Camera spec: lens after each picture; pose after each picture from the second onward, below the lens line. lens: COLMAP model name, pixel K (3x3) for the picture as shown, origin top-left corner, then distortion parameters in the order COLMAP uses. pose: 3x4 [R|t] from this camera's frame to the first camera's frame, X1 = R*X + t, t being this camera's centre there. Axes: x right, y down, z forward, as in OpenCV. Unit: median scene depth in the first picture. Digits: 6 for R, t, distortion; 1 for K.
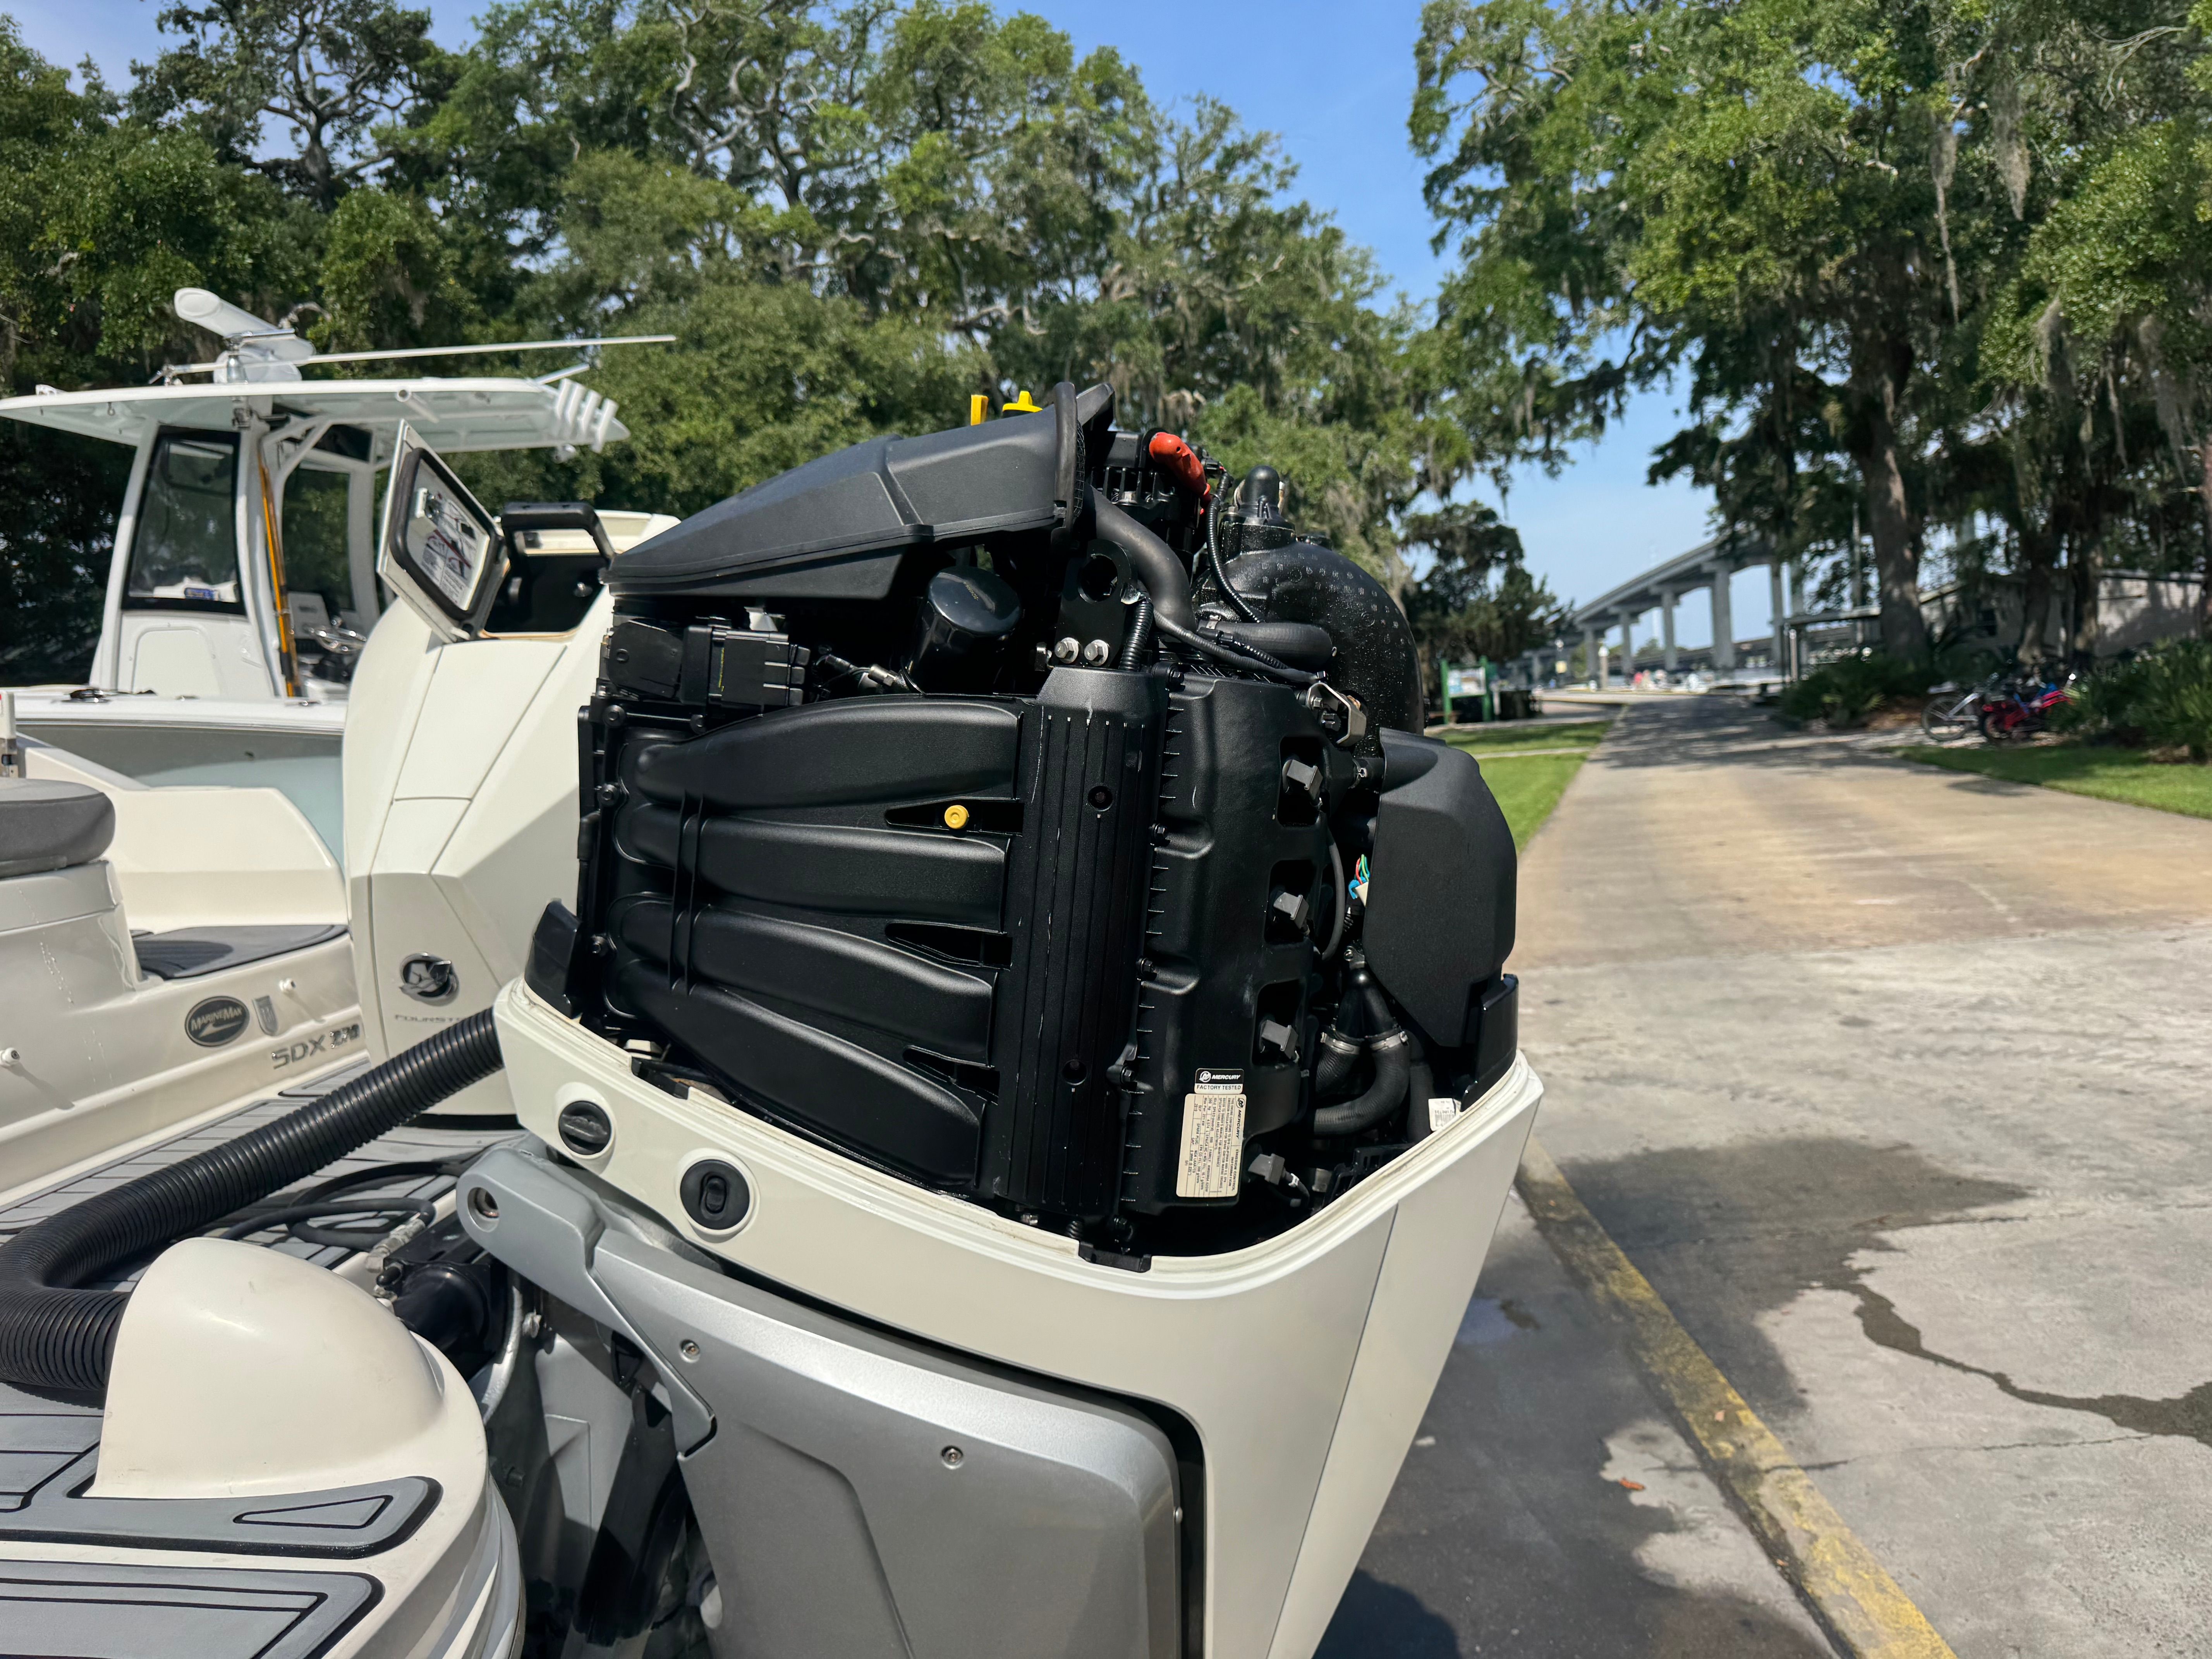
lens RADIAL K [[1601.5, 0, 1082.2], [0, 1601.5, 843.6], [0, 0, 1]] dist [0.041776, -0.057179]
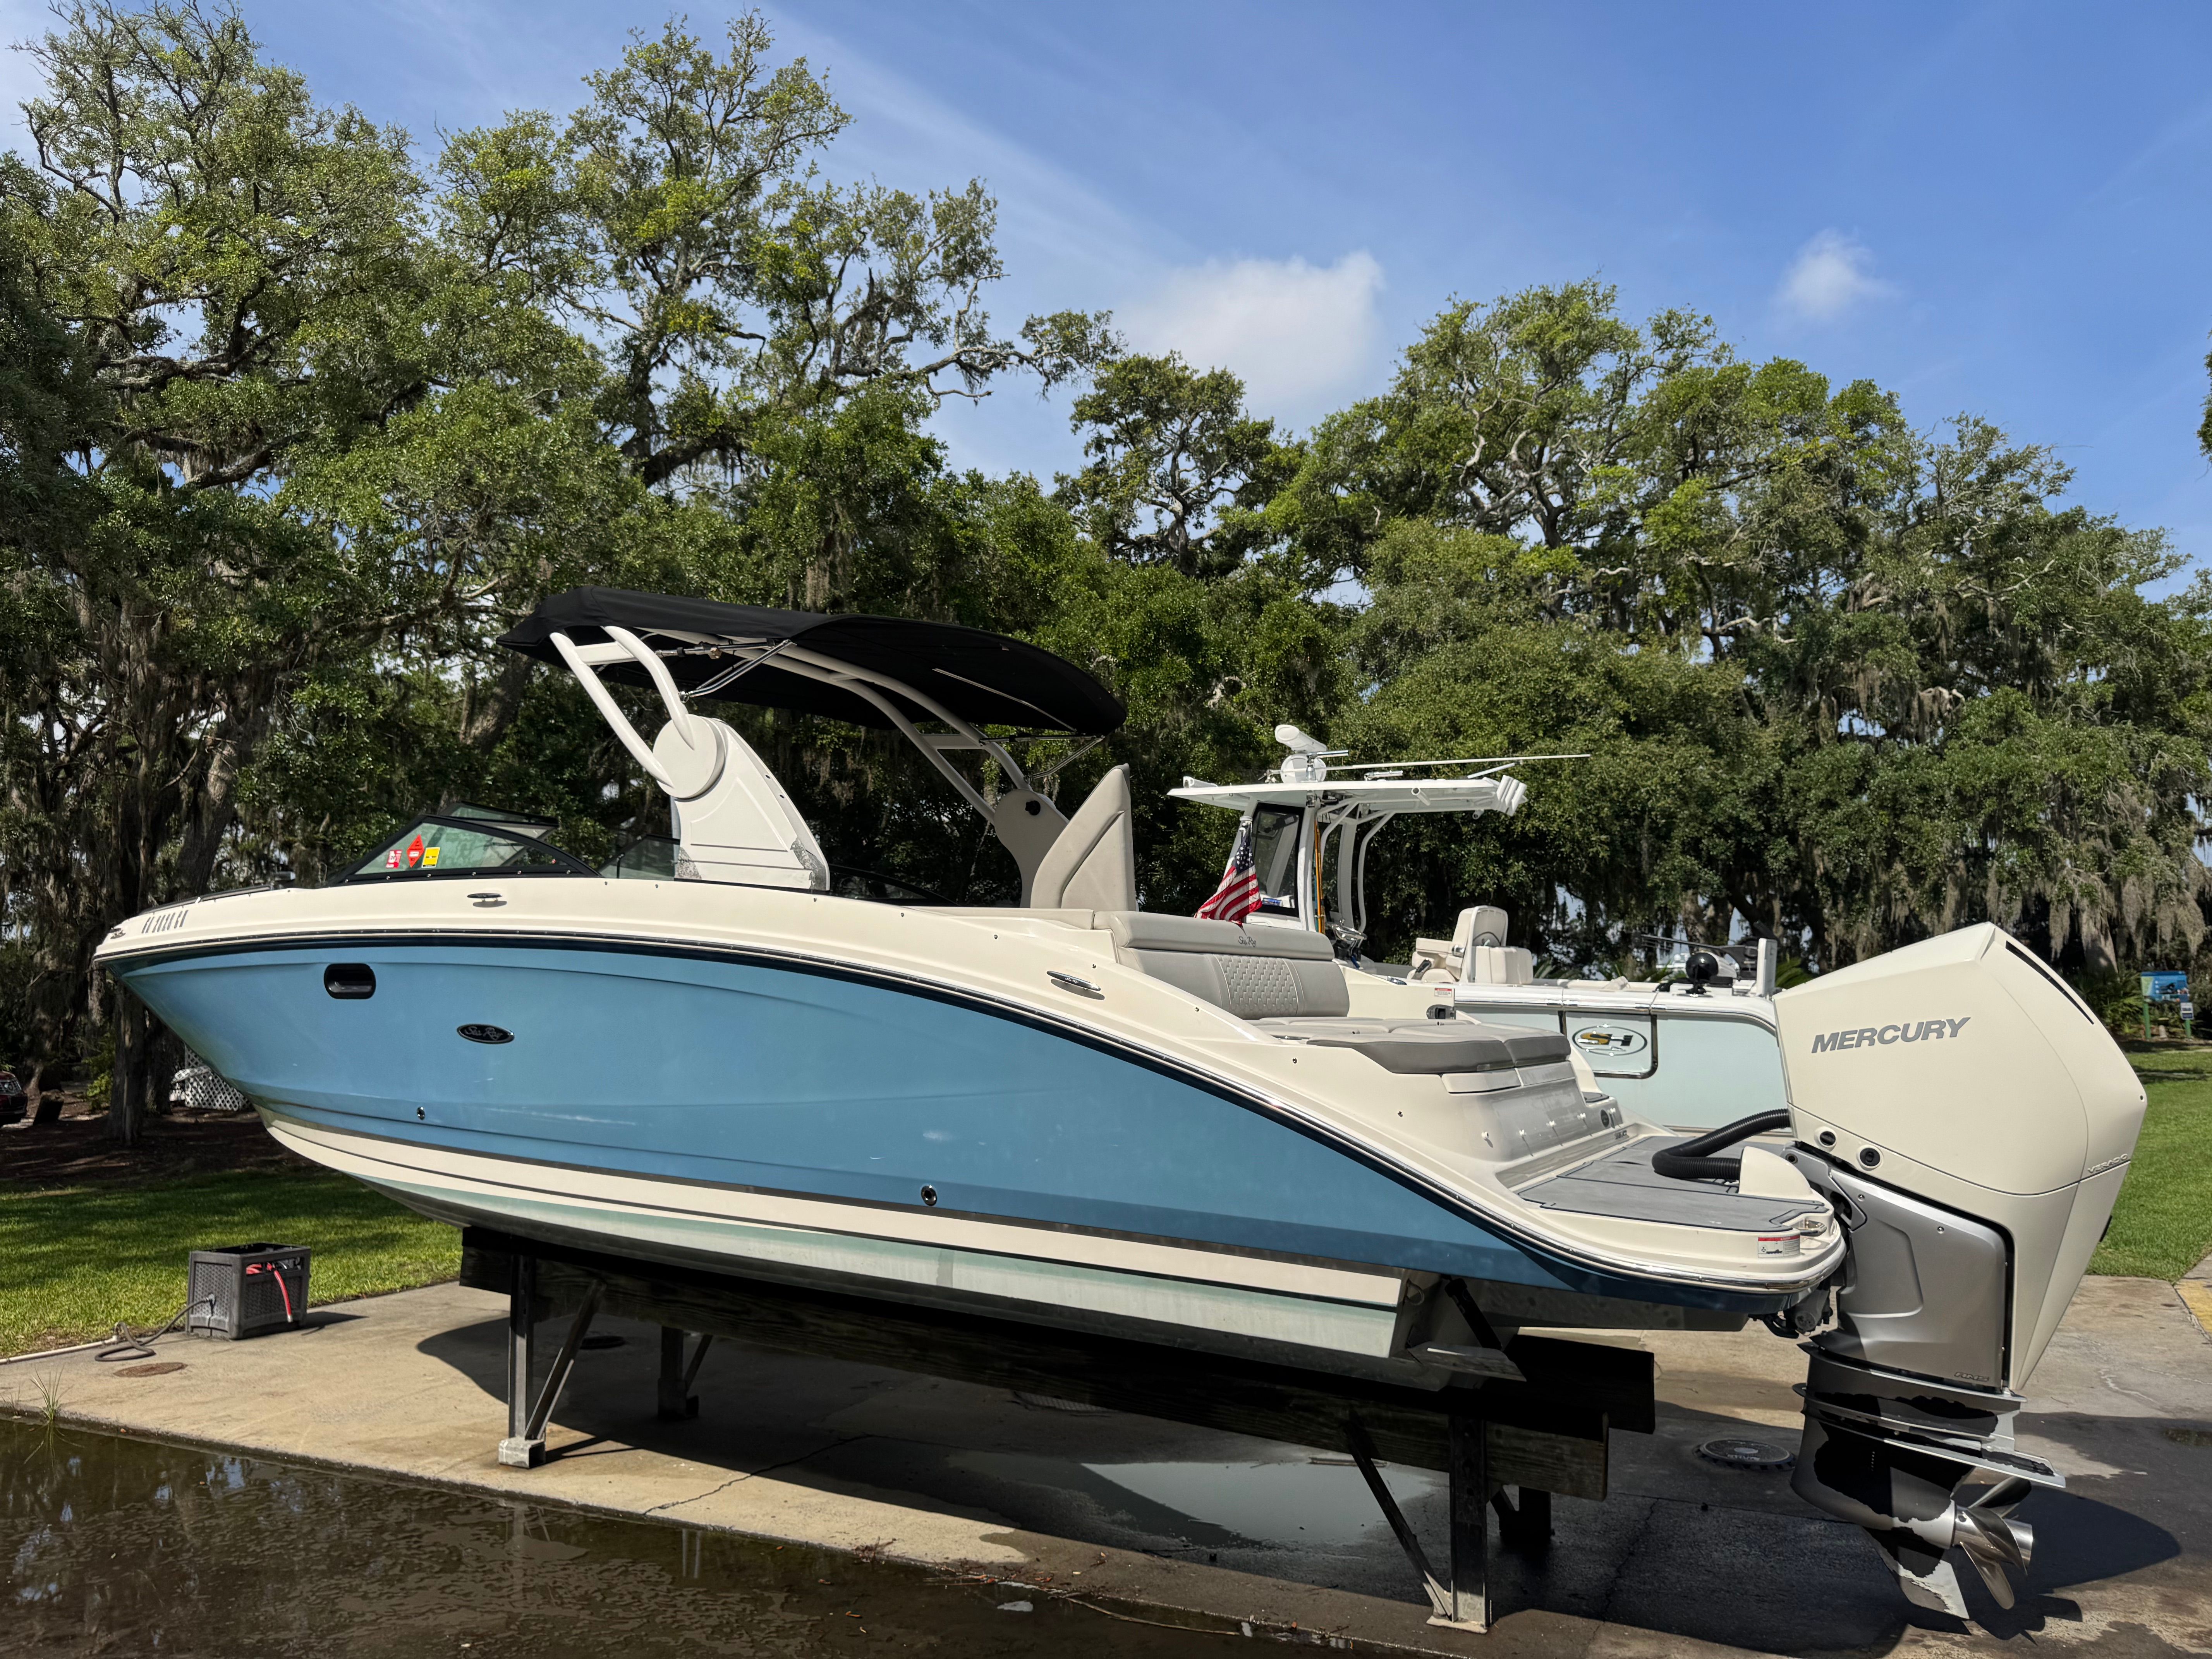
lens RADIAL K [[1564.2, 0, 1118.1], [0, 1564.2, 852.9], [0, 0, 1]] dist [0.022540, -0.027068]
pose [[0.914710, 0.021272, -0.403550, -0.010148], [-0.086183, 0.985908, -0.143378, 0.005582], [0.394813, 0.165929, 0.903654, -0.087249]]
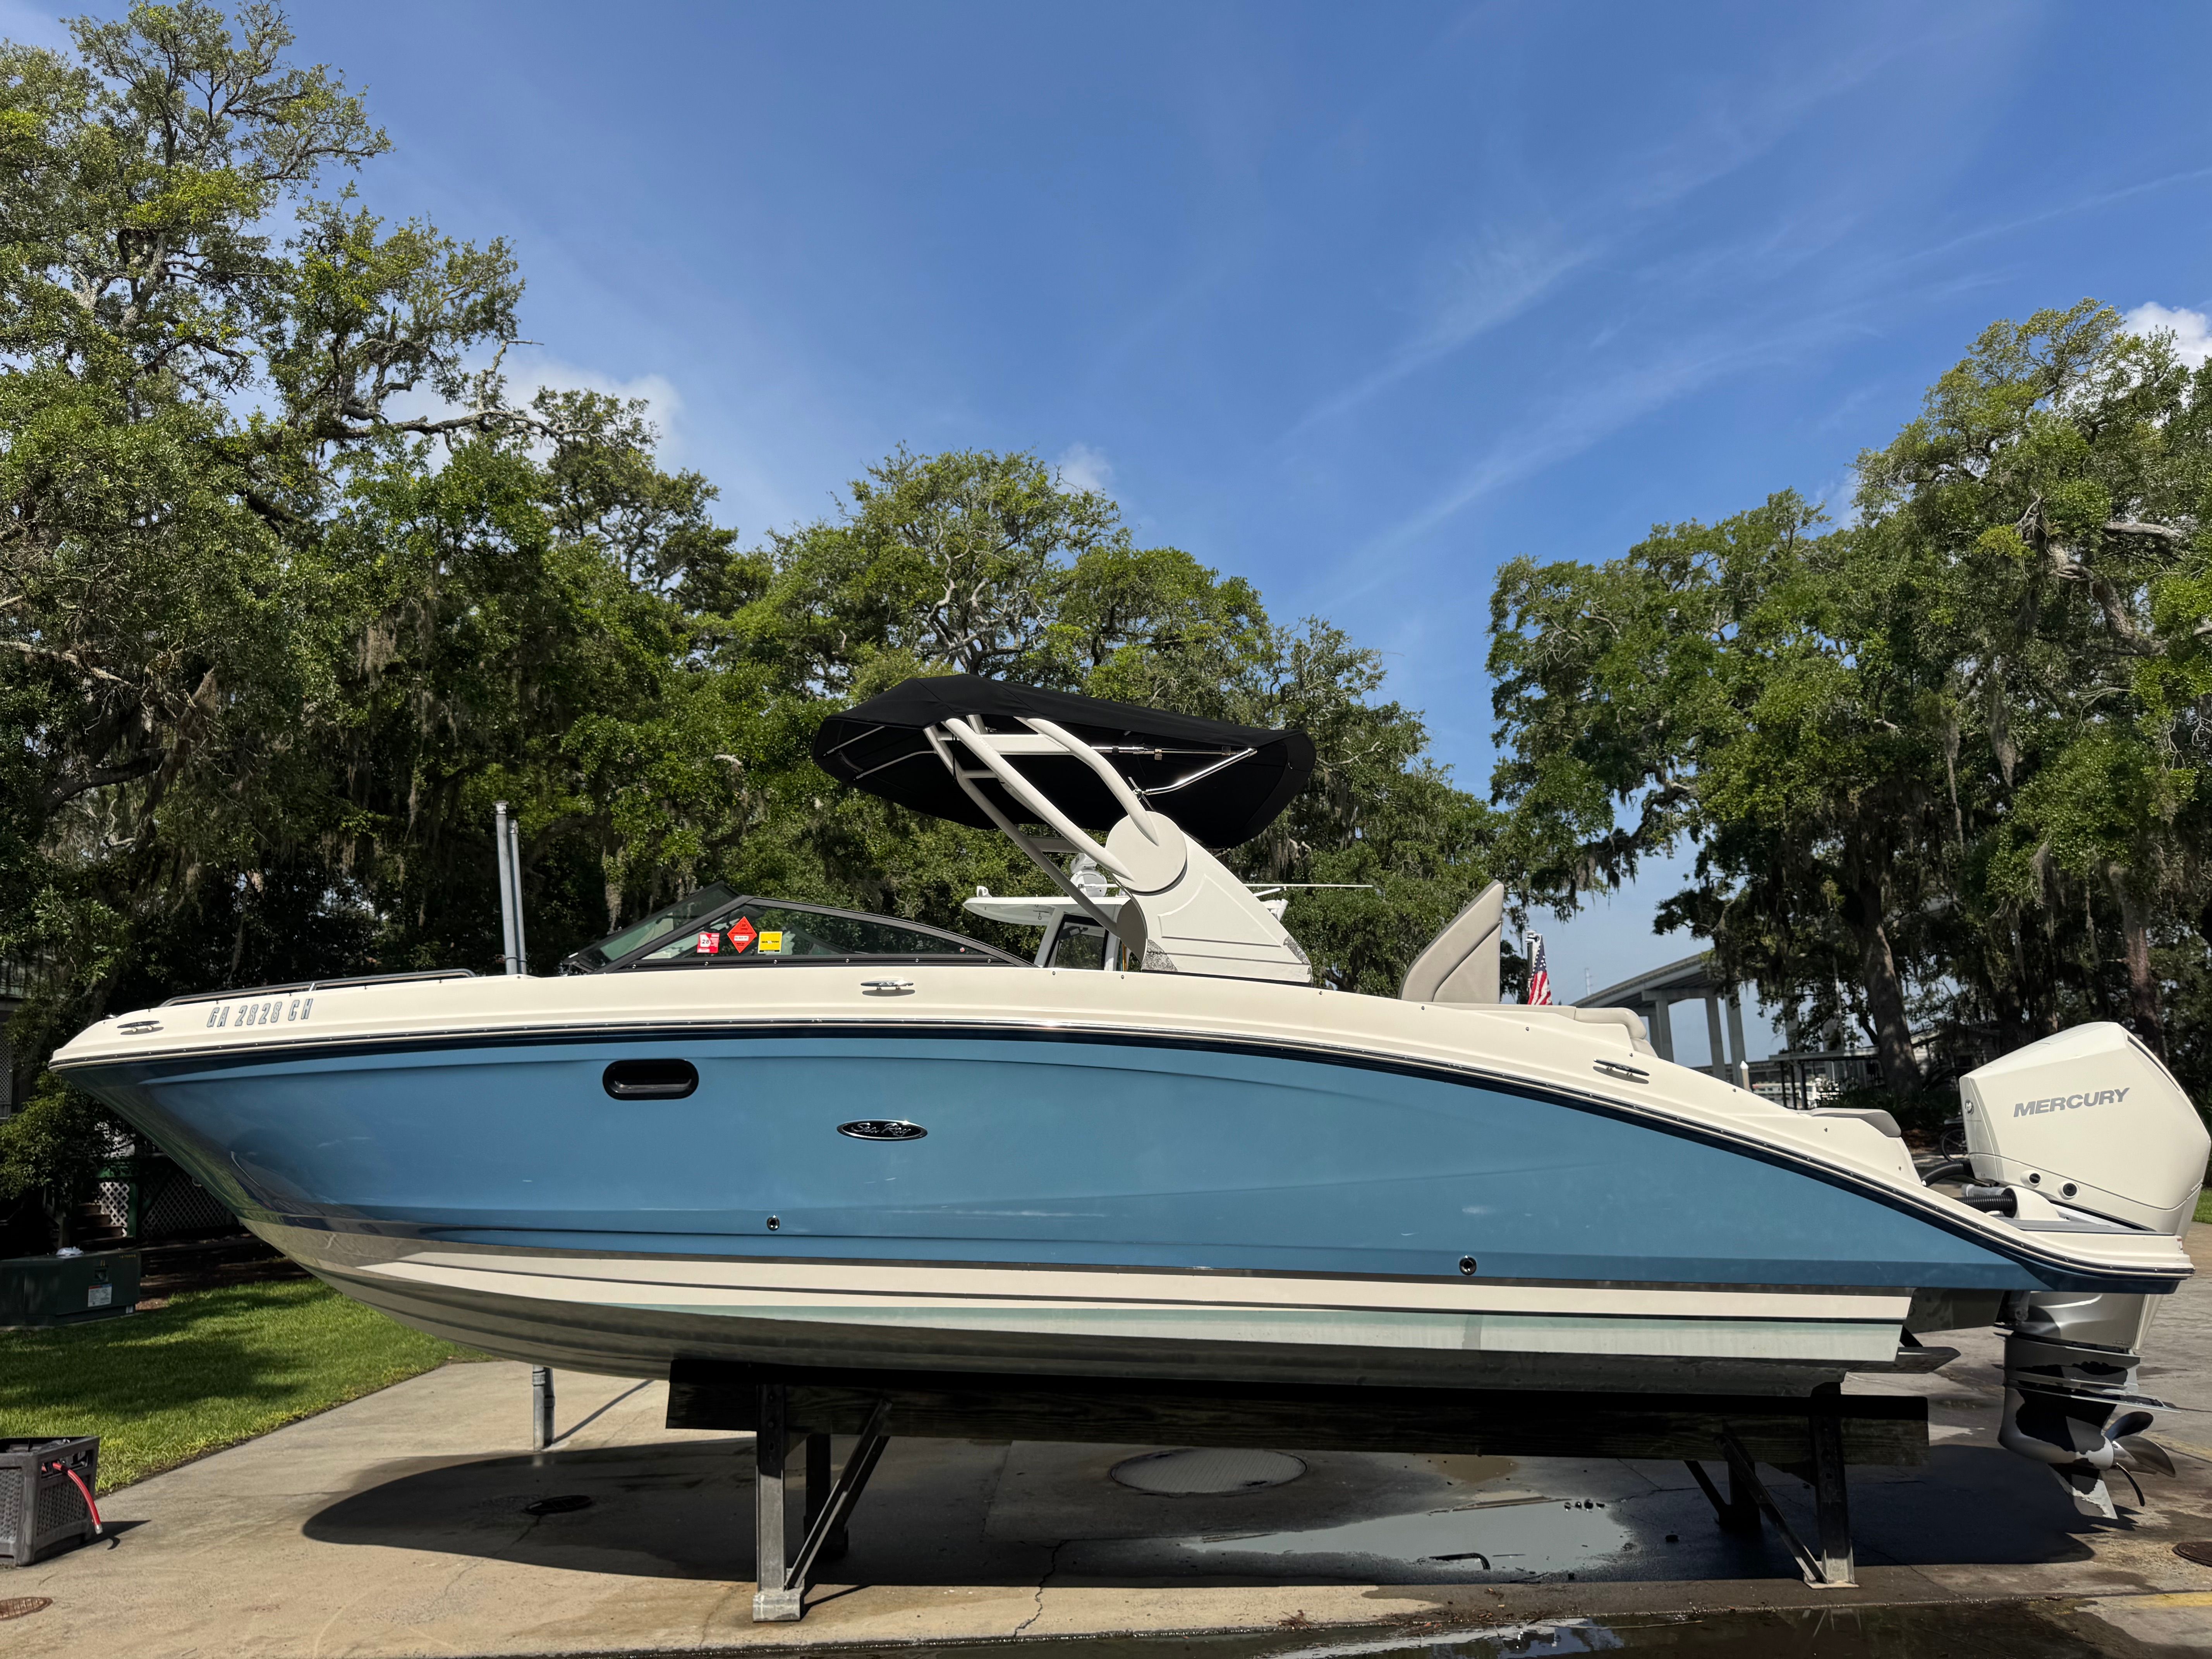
lens RADIAL K [[1516.0, 0, 1155.3], [0, 1516.0, 867.5], [0, 0, 1]] dist [0.147260, -0.263625]
pose [[0.997801, 0.050710, 0.042677, -0.095594], [-0.039182, 0.970653, -0.237271, 0.013824], [-0.053456, 0.235077, 0.970506, -0.110118]]
